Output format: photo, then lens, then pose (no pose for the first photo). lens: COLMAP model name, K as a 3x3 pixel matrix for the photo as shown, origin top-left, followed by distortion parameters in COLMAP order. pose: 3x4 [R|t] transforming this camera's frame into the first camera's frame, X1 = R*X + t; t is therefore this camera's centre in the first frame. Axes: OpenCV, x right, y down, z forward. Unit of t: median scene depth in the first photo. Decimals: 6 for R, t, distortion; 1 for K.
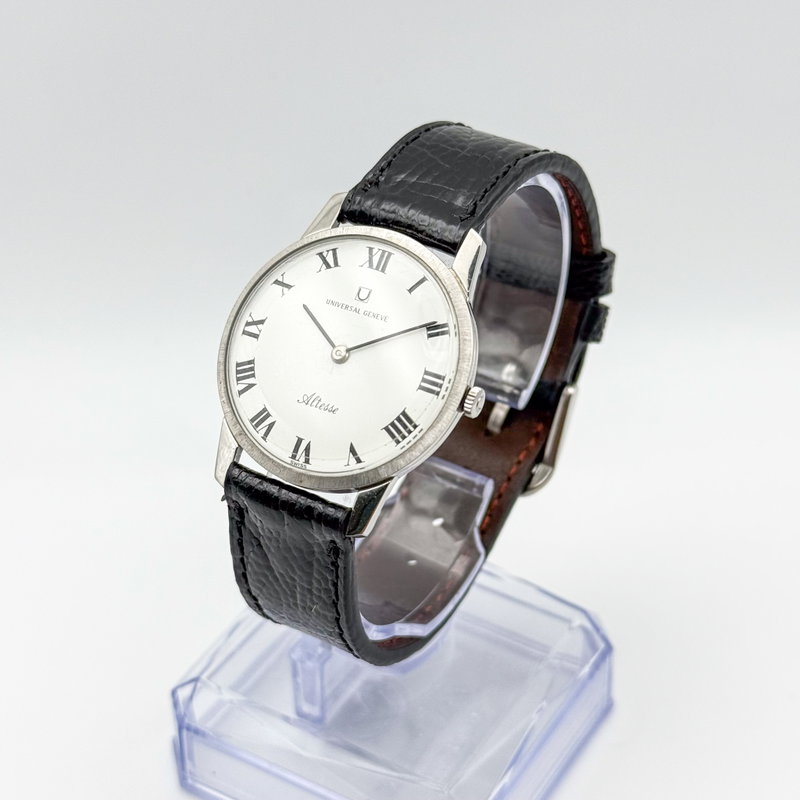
lens RADIAL K [[1798.8, 0, 400.0], [0, 1798.8, 400.0], [0, 0, 1]] dist [0.246333, -0.003847]
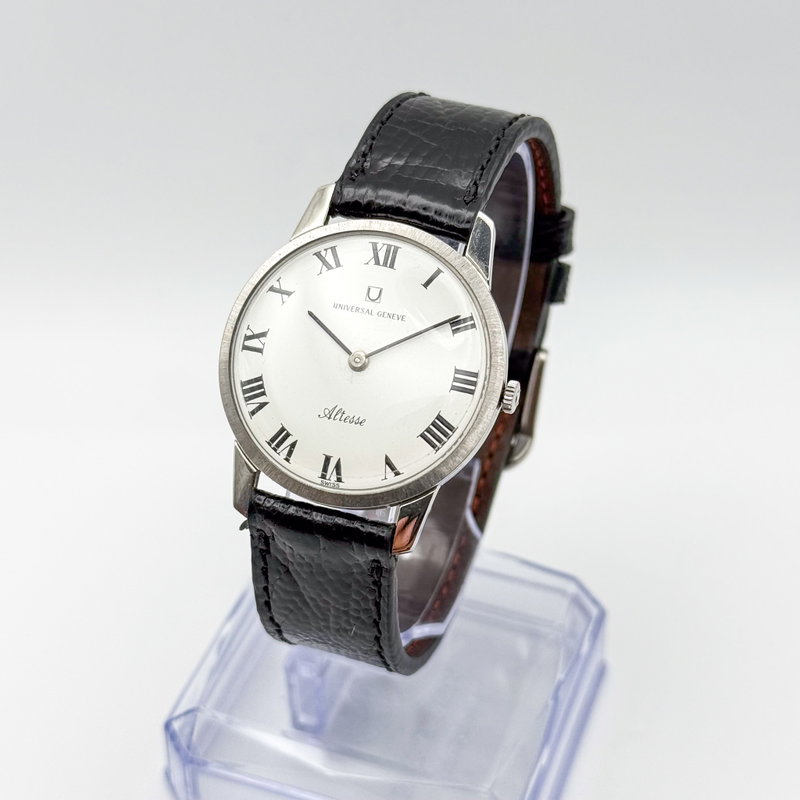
lens RADIAL K [[1798.8, 0, 400.0], [0, 1798.8, 400.0], [0, 0, 1]] dist [0.246333, -0.003847]
pose [[0.980232, -0.120045, 0.157271, -0.157822], [0.111219, 0.991746, 0.063799, -0.061176], [-0.163632, -0.045046, 0.985493, 0.074611]]
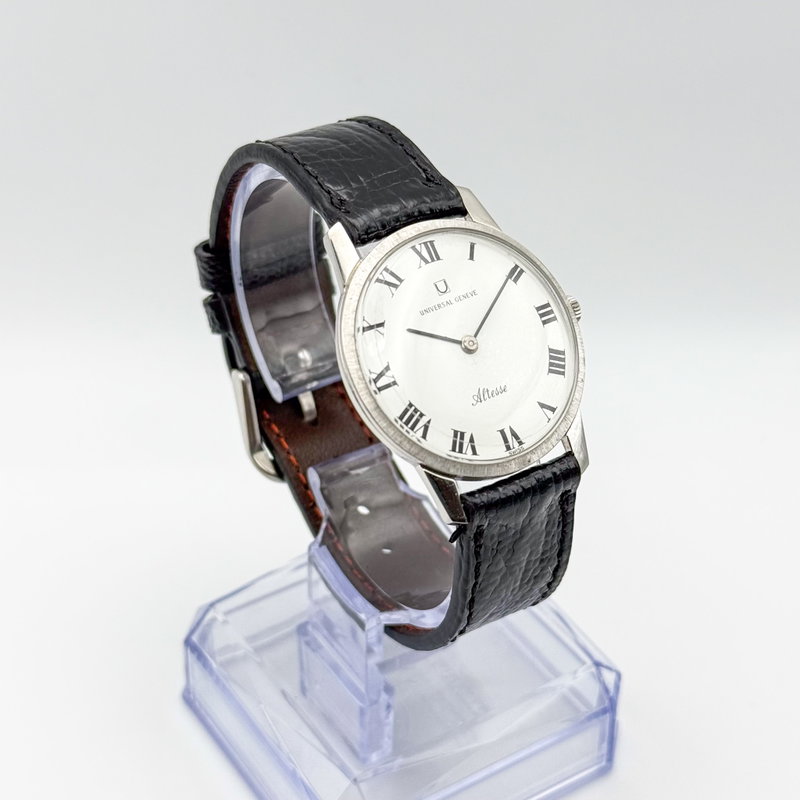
lens RADIAL K [[1798.8, 0, 400.0], [0, 1798.8, 400.0], [0, 0, 1]] dist [0.246333, -0.003847]
pose [[0.439185, -0.527063, 0.727544, -0.789043], [0.513488, 0.811777, 0.278116, -0.296247], [-0.737189, 0.251441, 0.627161, 0.391095]]
